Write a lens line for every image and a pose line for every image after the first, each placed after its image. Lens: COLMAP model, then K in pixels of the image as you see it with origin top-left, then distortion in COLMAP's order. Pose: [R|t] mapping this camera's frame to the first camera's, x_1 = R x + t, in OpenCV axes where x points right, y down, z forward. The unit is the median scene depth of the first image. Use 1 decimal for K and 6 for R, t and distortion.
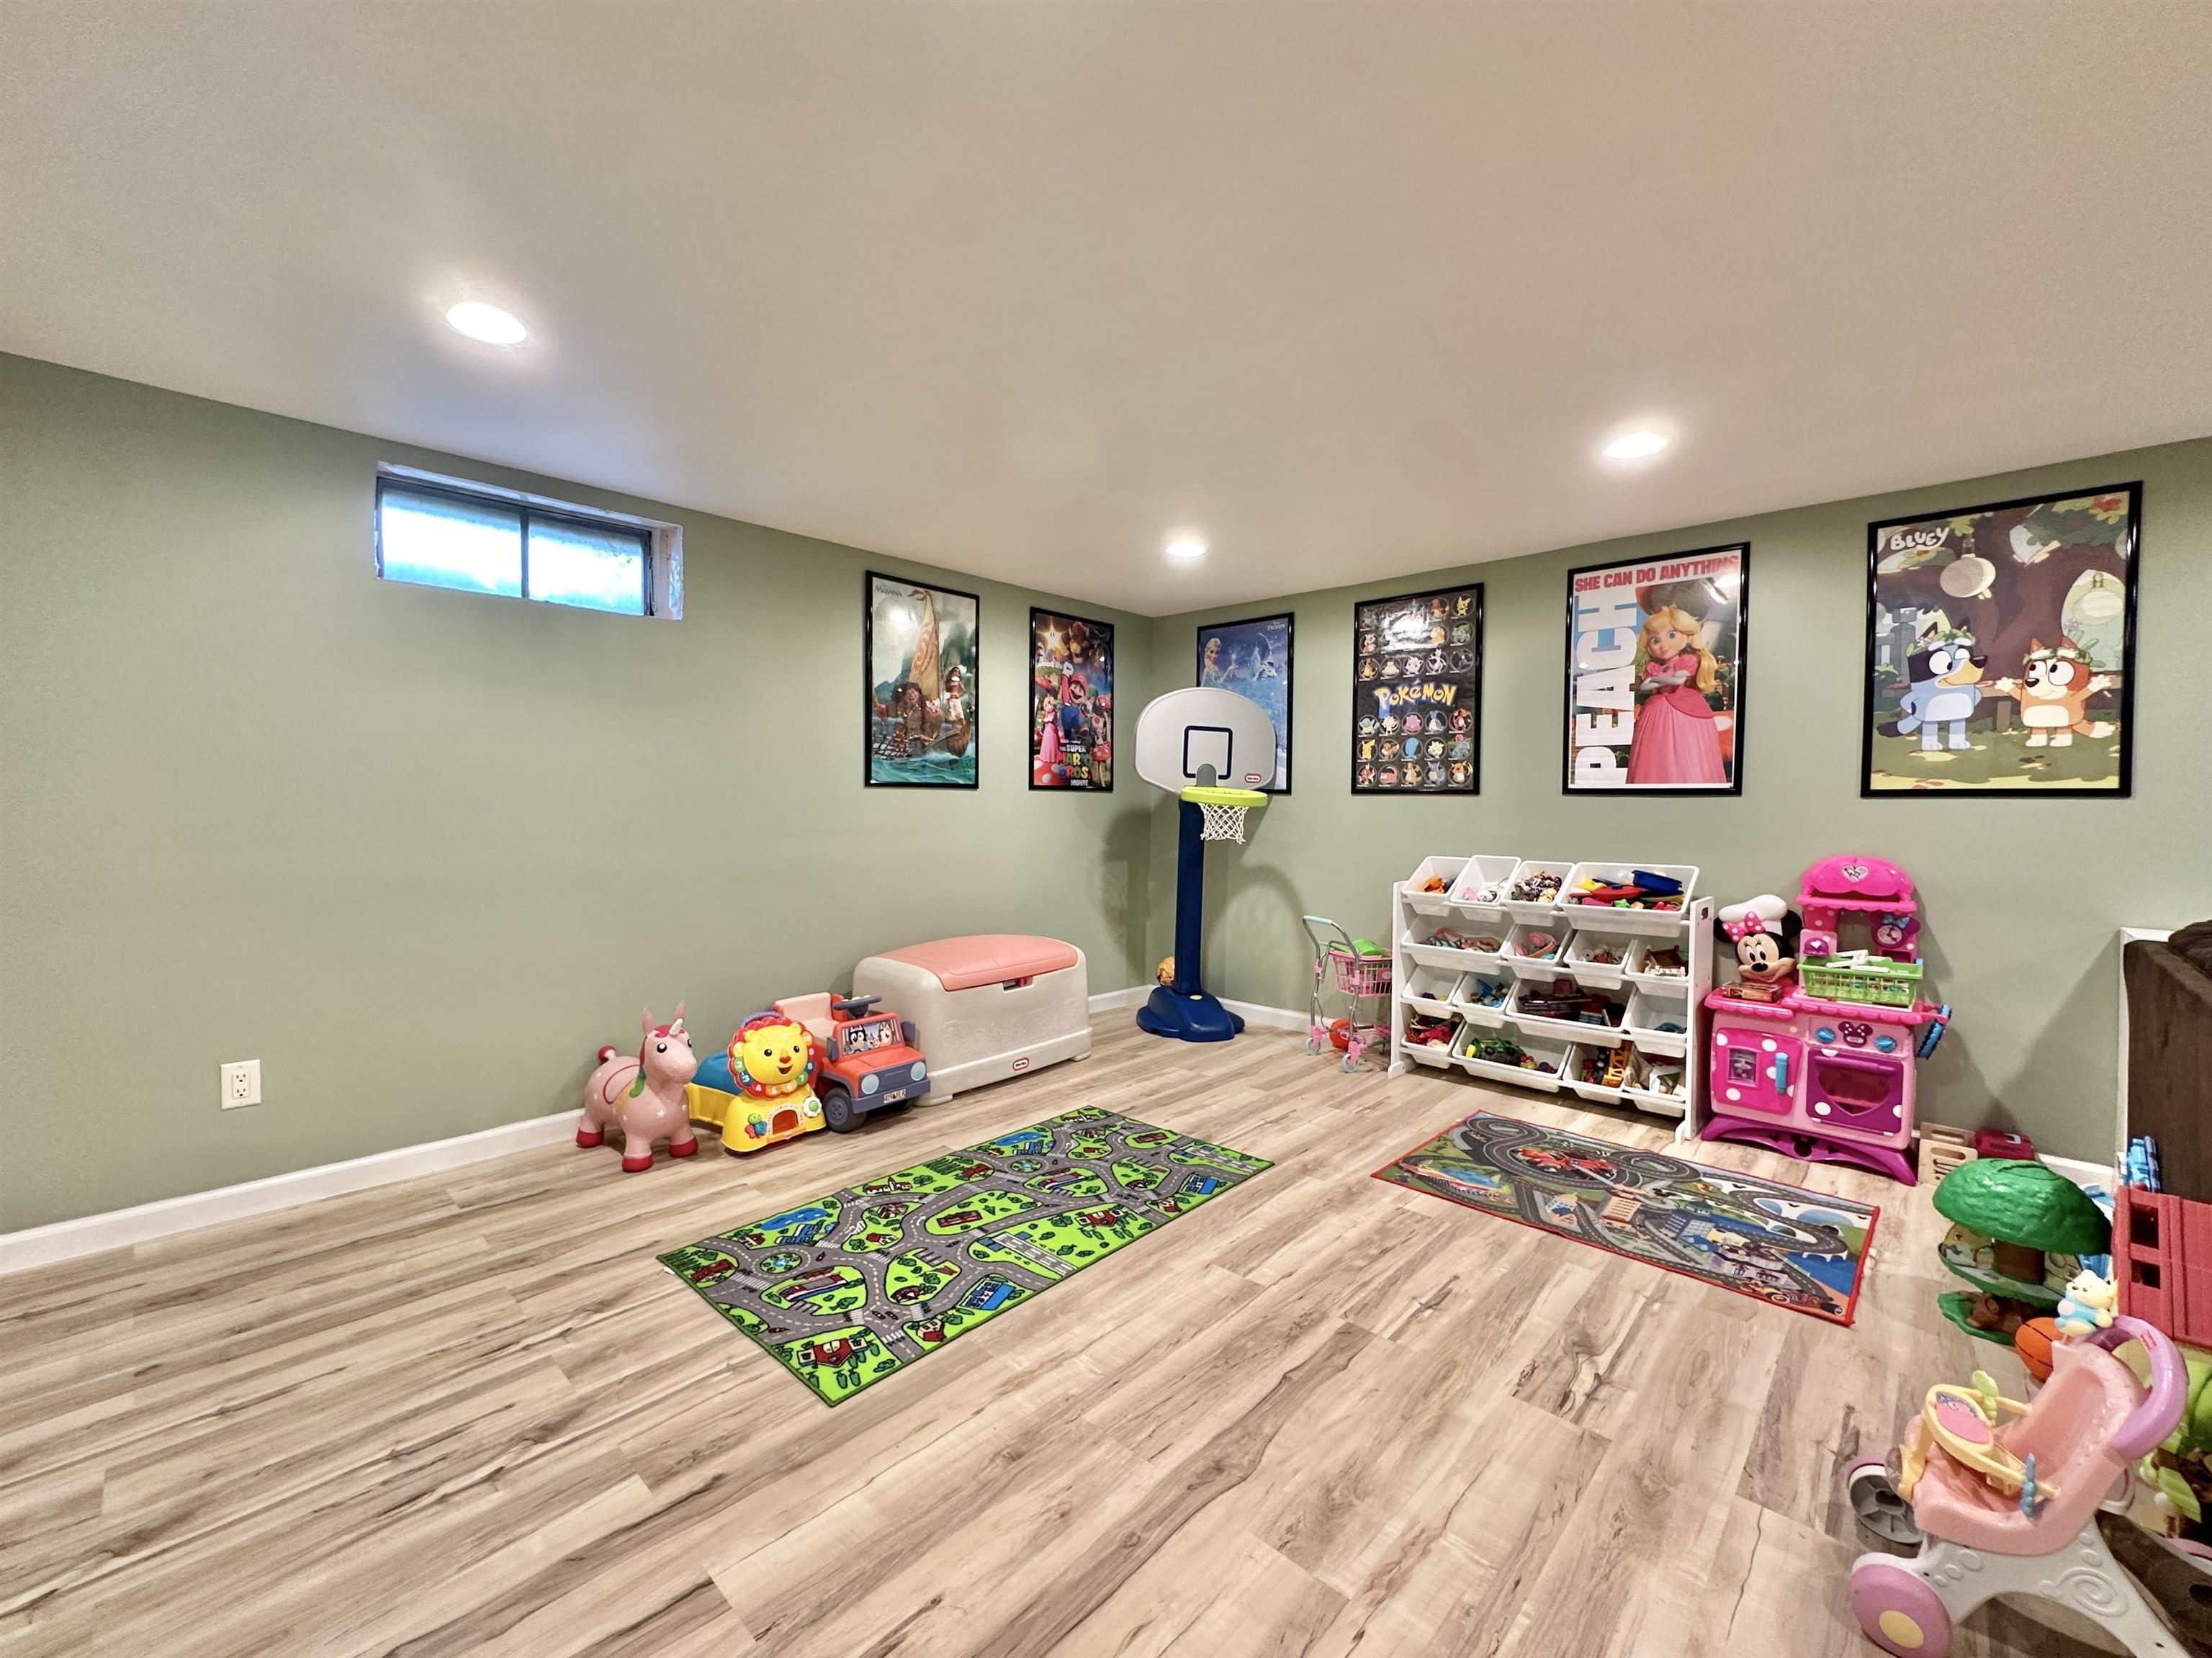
lens RADIAL K [[906.1, 0, 1112.0], [0, 906.1, 827.4], [0, 0, 1]] dist [-0.002232, 0.000366]
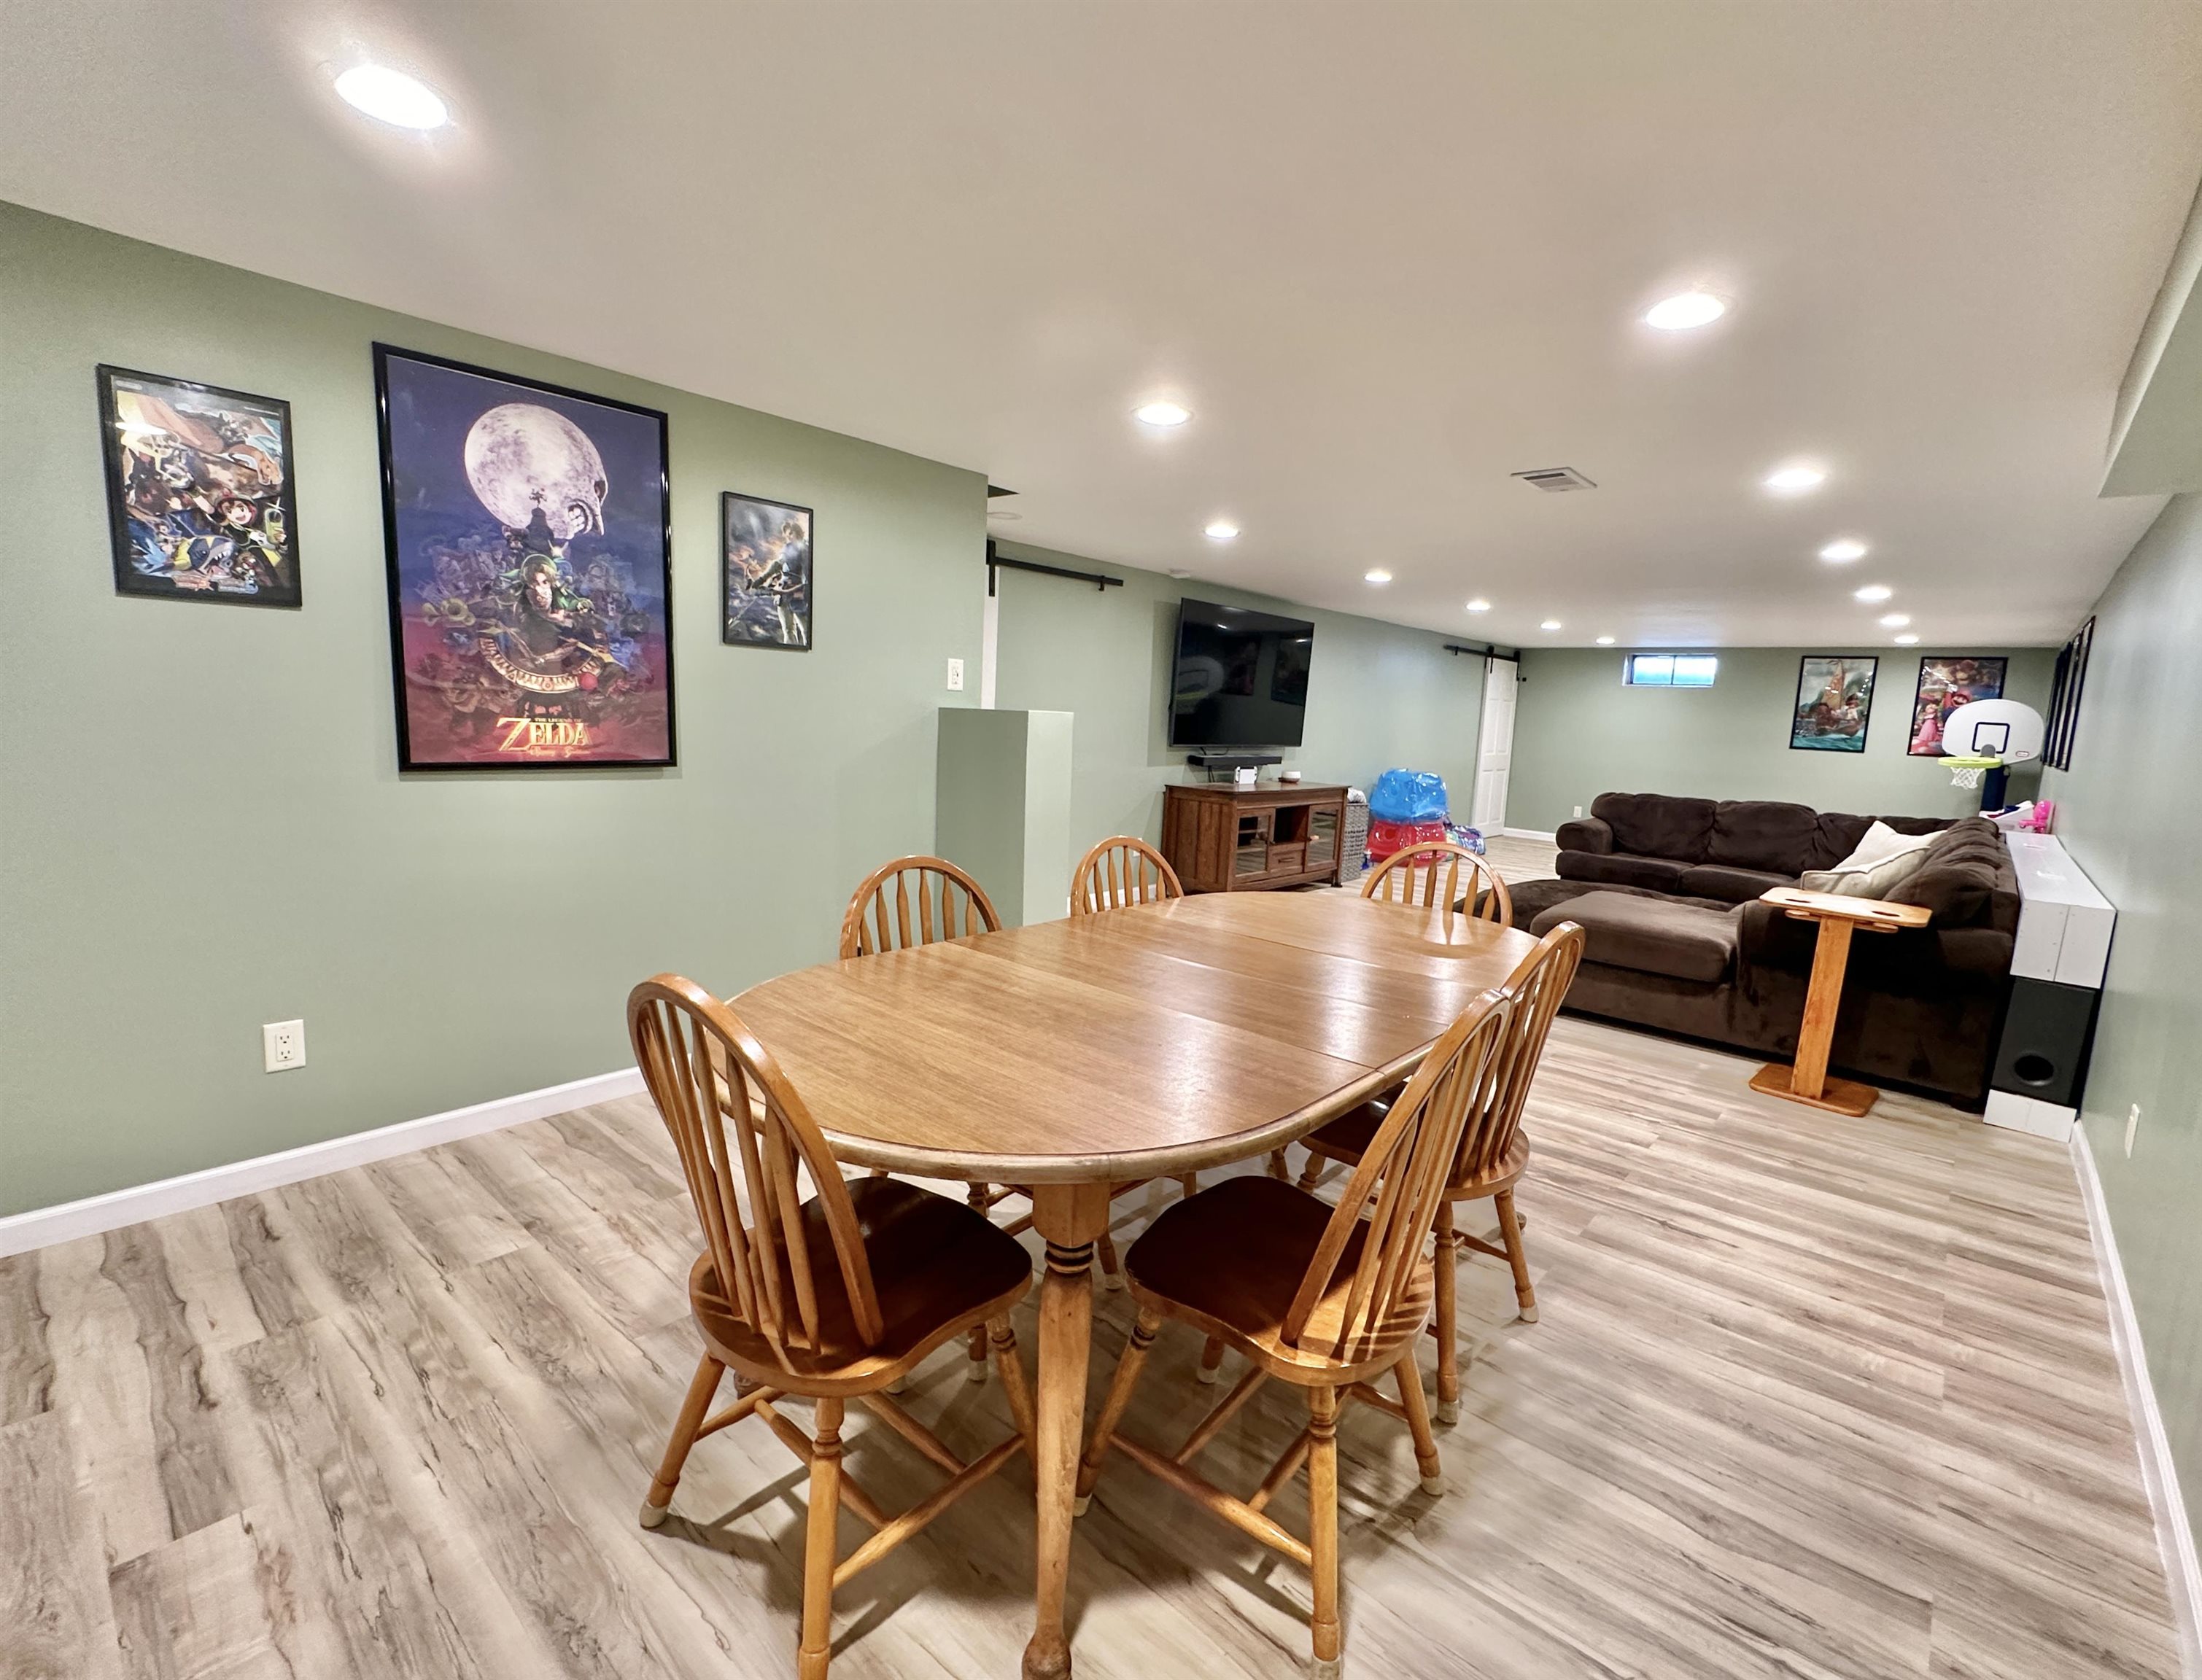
lens RADIAL K [[991.7, 0, 1121.5], [0, 991.7, 843.3], [0, 0, 1]] dist [-0.001252, -0.000234]
pose [[0.038787, 0.131811, -0.990516, 2.685029], [-0.079463, 0.988529, 0.128435, 0.007138], [0.996083, 0.073728, 0.048816, -1.002137]]
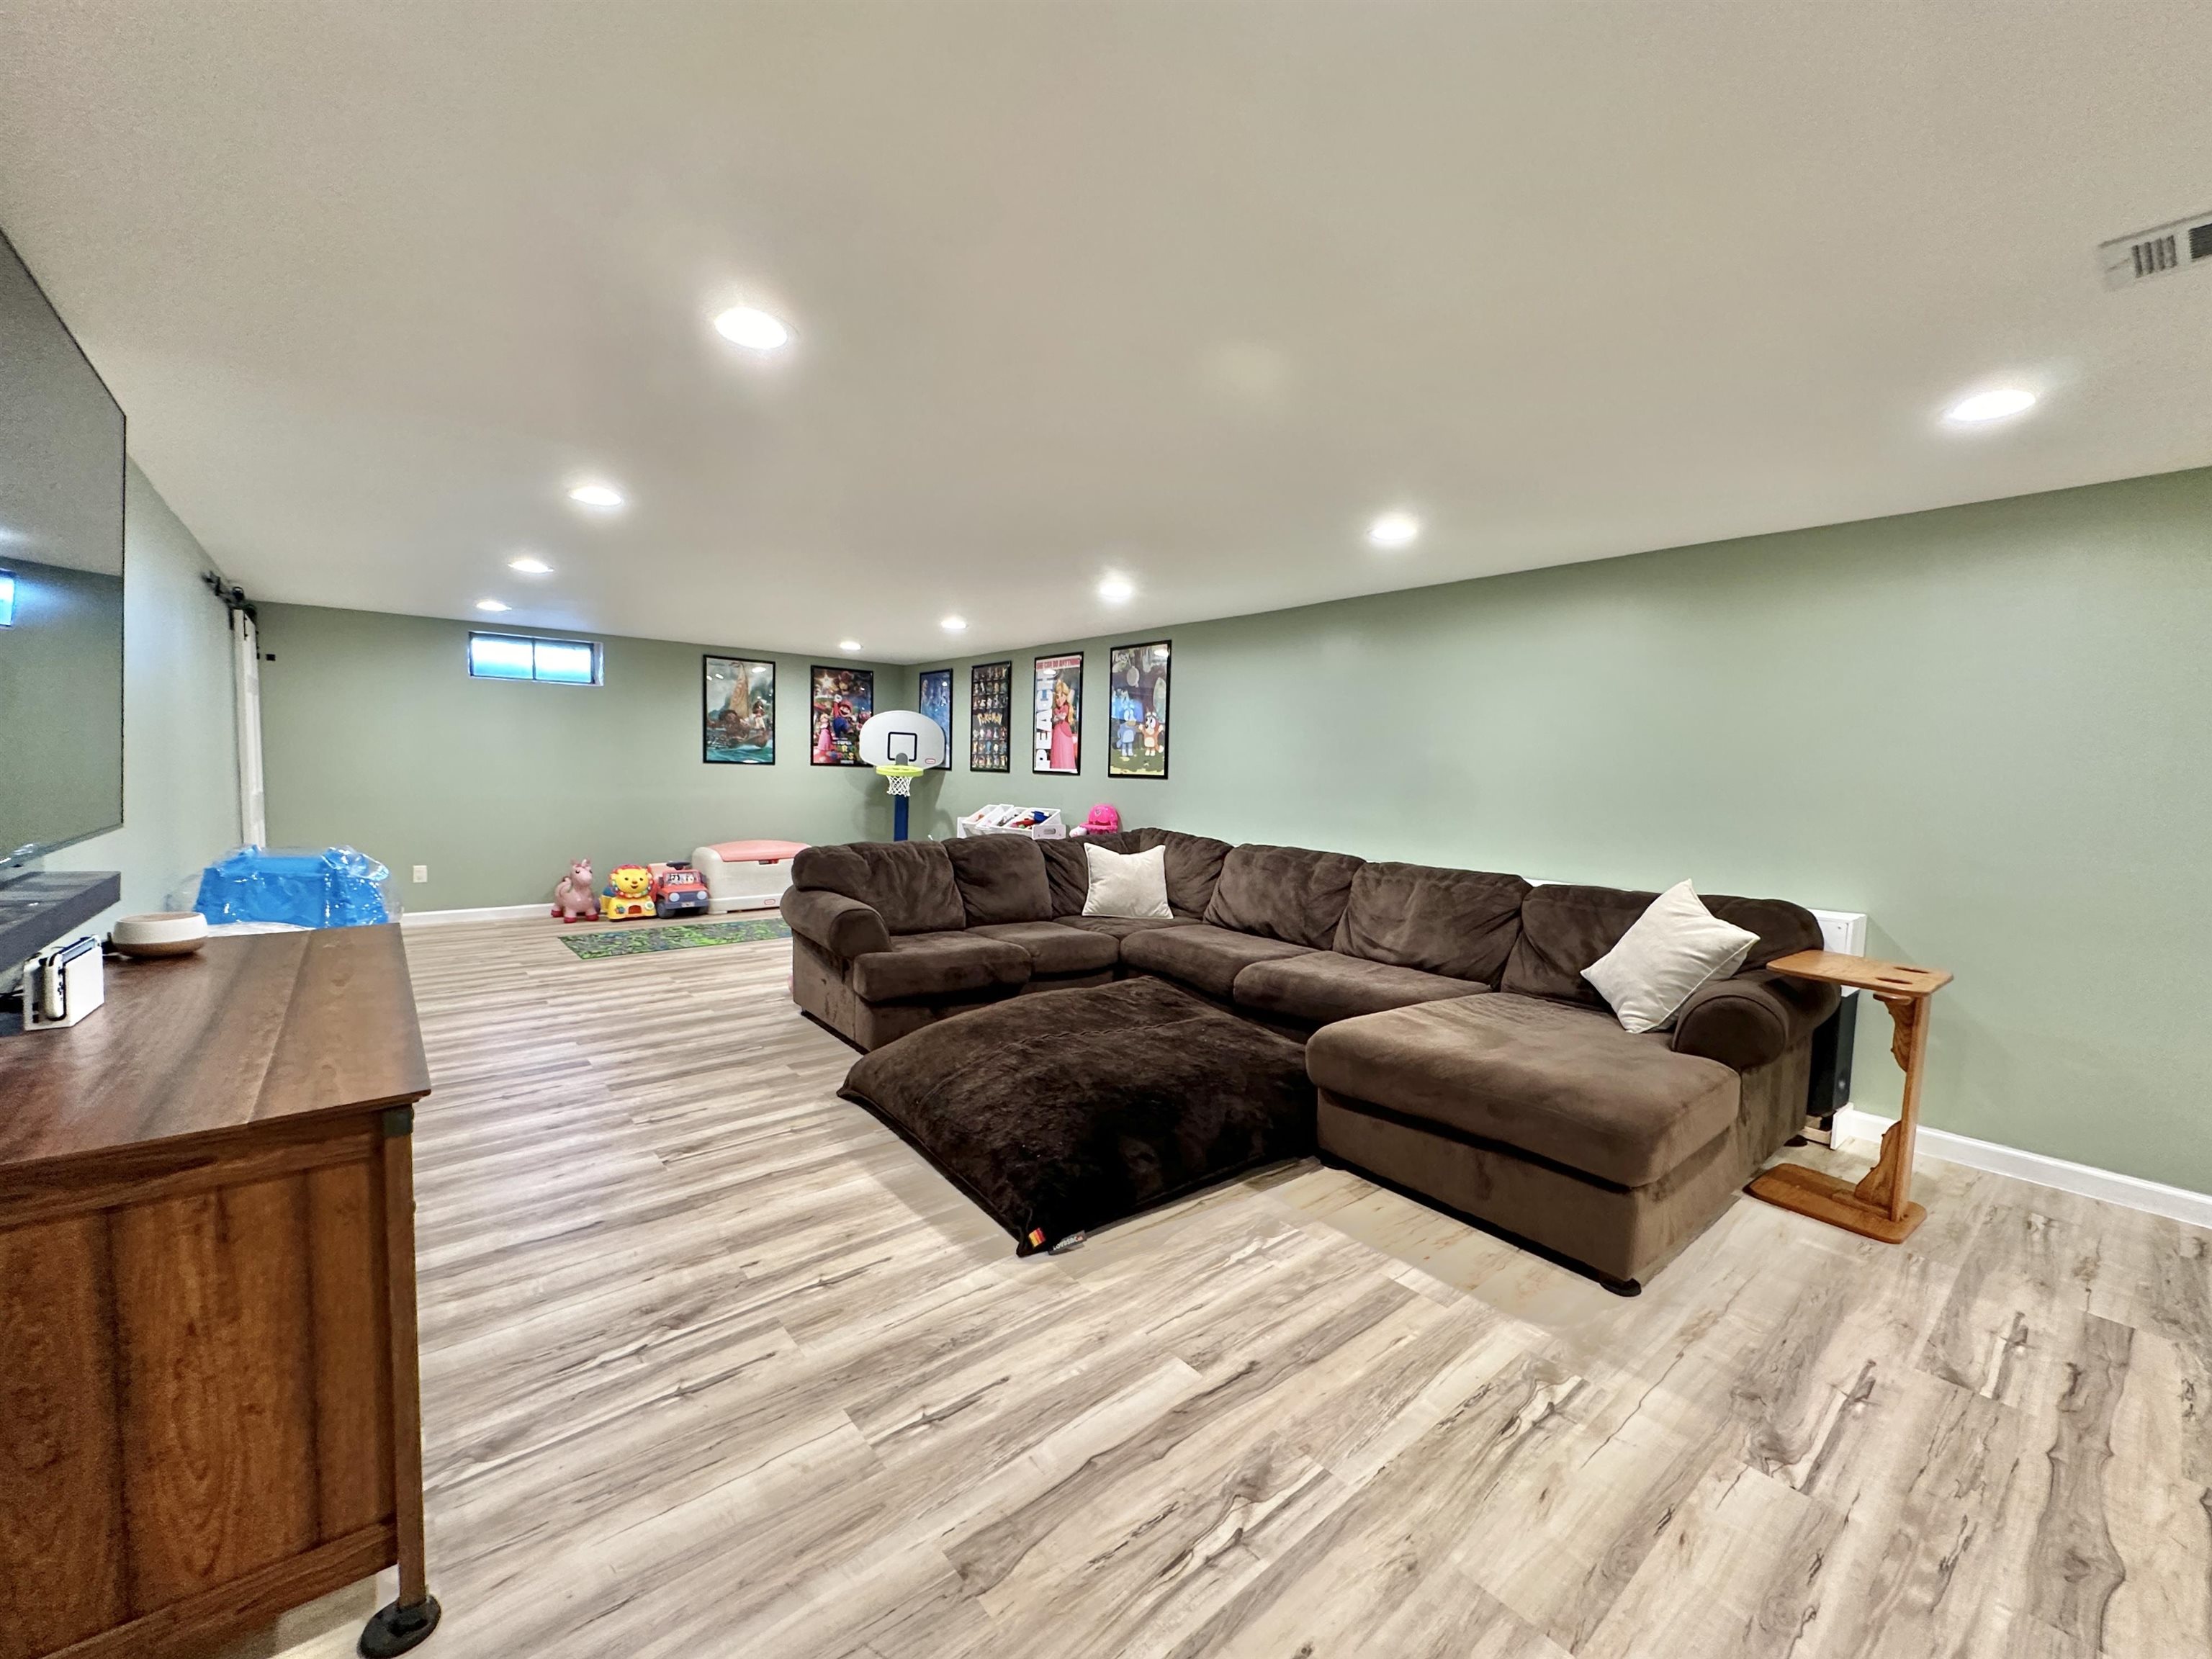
lens RADIAL K [[895.5, 0, 1110.8], [0, 895.5, 830.8], [0, 0, 1]] dist [0.000395, 0.000090]
pose [[0.992250, 0.026654, -0.121367, 1.034771], [-0.022080, 0.999000, 0.038879, 0.009752], [0.122281, -0.035898, 0.991846, -1.026476]]
